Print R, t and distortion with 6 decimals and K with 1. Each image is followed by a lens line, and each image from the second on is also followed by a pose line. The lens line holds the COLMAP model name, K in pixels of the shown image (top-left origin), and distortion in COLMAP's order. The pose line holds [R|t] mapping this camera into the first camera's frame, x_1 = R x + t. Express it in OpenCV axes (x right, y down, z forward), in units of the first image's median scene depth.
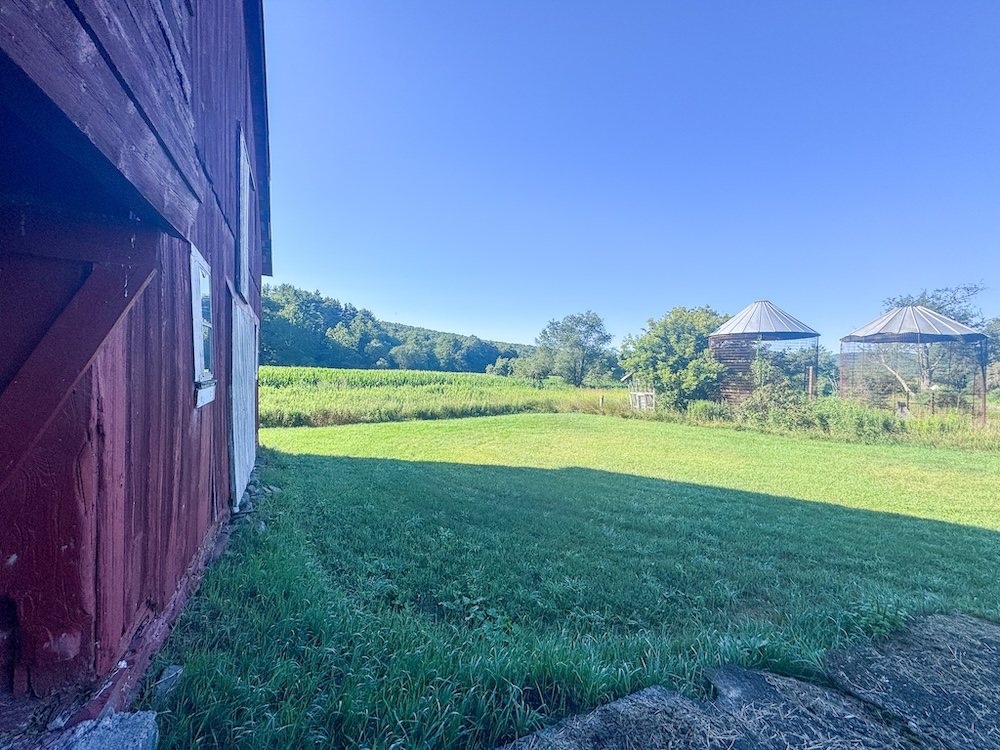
lens RADIAL K [[397.5, 0, 502.7], [0, 397.5, 375.0], [0, 0, 1]] dist [-0.000757, 0.000435]
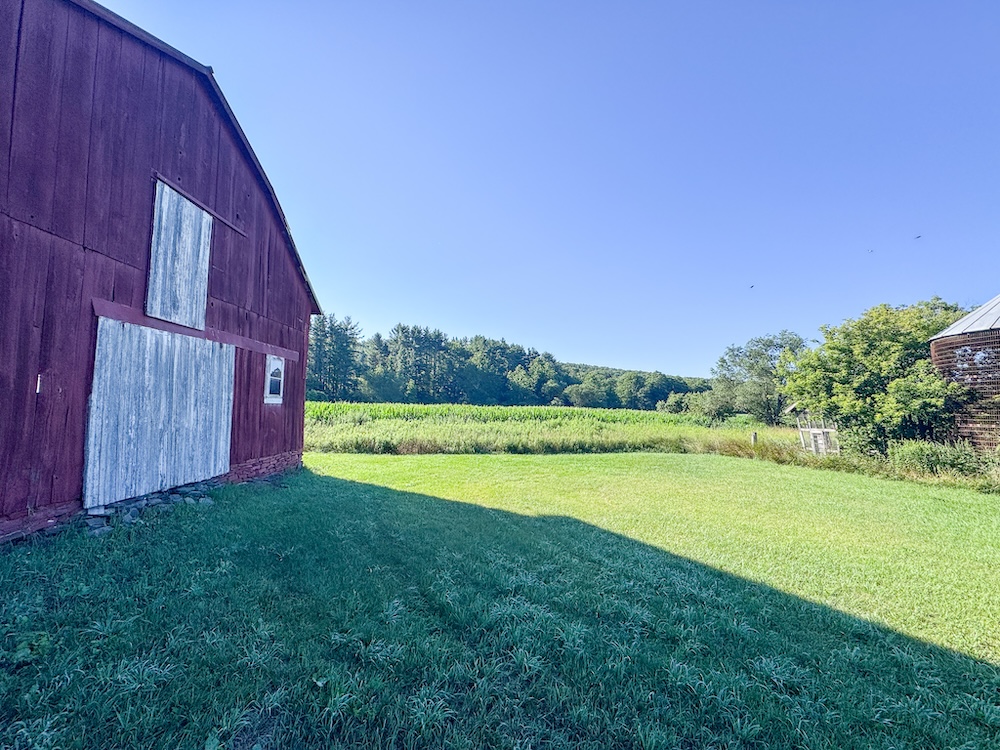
lens RADIAL K [[397.5, 0, 502.7], [0, 397.5, 375.0], [0, 0, 1]] dist [-0.000757, 0.000435]
pose [[0.893414, -0.049200, -0.446532, 0.153695], [0.003996, 0.994815, -0.101618, 0.016546], [0.449217, 0.089003, 0.888979, 0.099287]]
